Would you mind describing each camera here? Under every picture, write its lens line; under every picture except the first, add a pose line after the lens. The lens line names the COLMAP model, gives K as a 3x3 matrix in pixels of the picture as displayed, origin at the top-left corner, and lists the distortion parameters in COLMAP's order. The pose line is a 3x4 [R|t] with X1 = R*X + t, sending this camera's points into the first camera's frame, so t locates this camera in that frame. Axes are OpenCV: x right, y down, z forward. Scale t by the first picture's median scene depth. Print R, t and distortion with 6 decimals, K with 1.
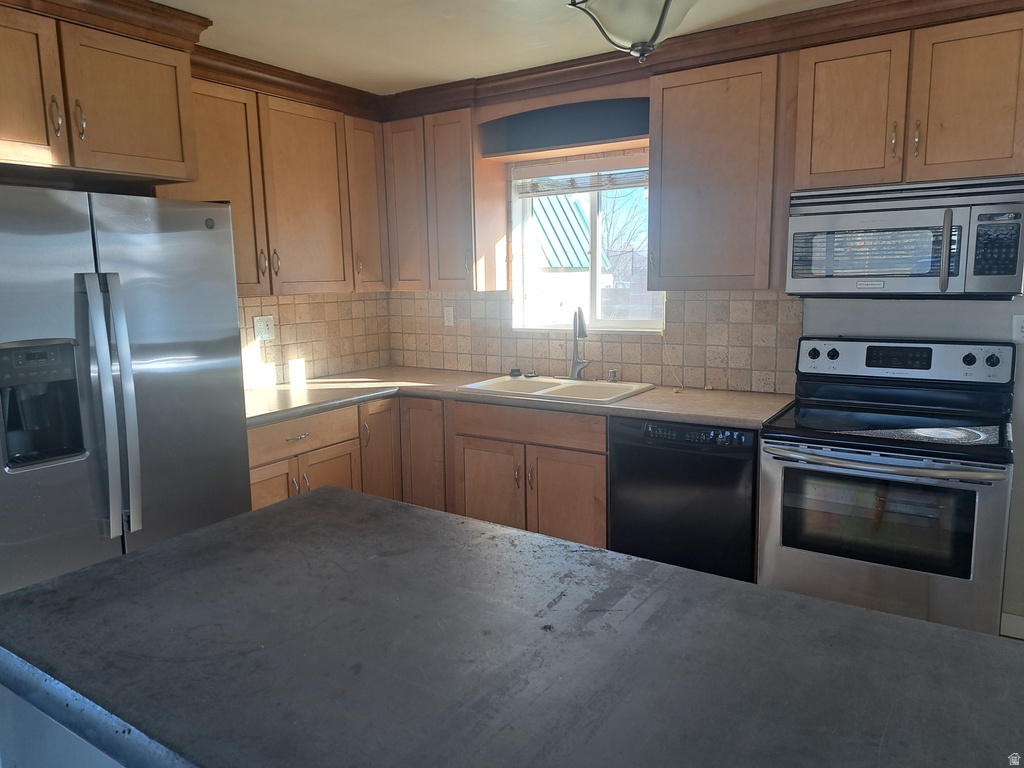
lens RADIAL K [[746.3, 0, 499.5], [0, 746.3, 378.7], [0, 0, 1]] dist [0.117894, -0.075648]
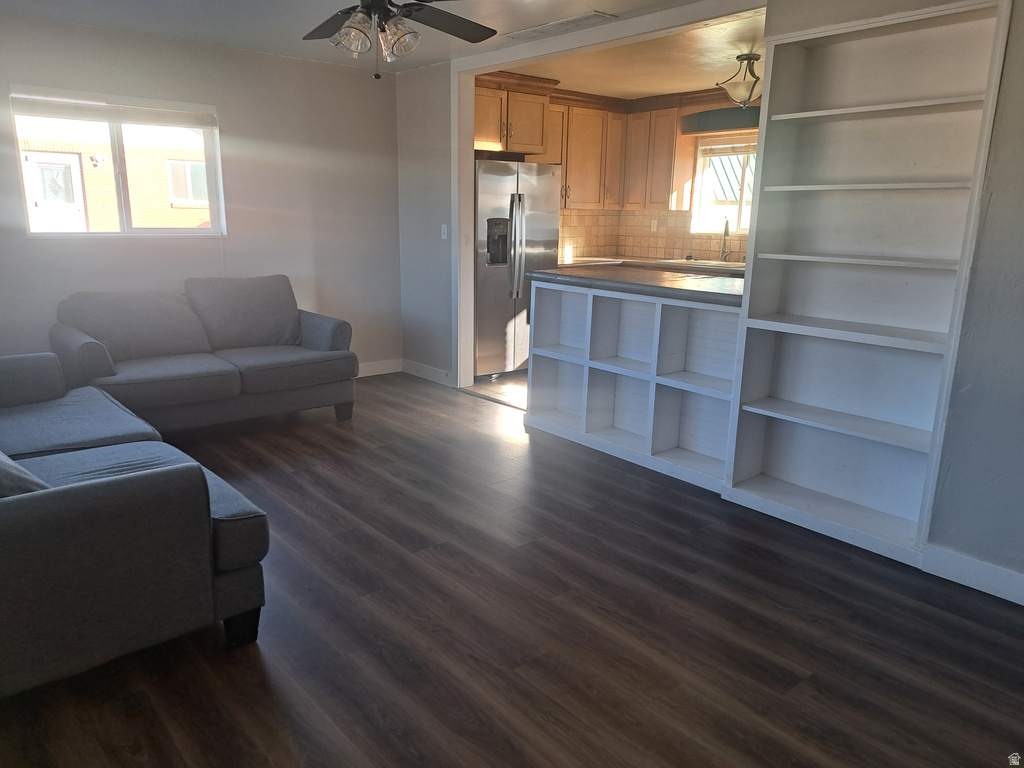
lens RADIAL K [[746.3, 0, 499.5], [0, 746.3, 378.7], [0, 0, 1]] dist [0.117894, -0.075648]
pose [[0.961984, 0.090787, -0.257576, 0.077434], [-0.070543, 0.993726, 0.086793, 0.158438], [0.263840, -0.065323, 0.962352, -0.890597]]
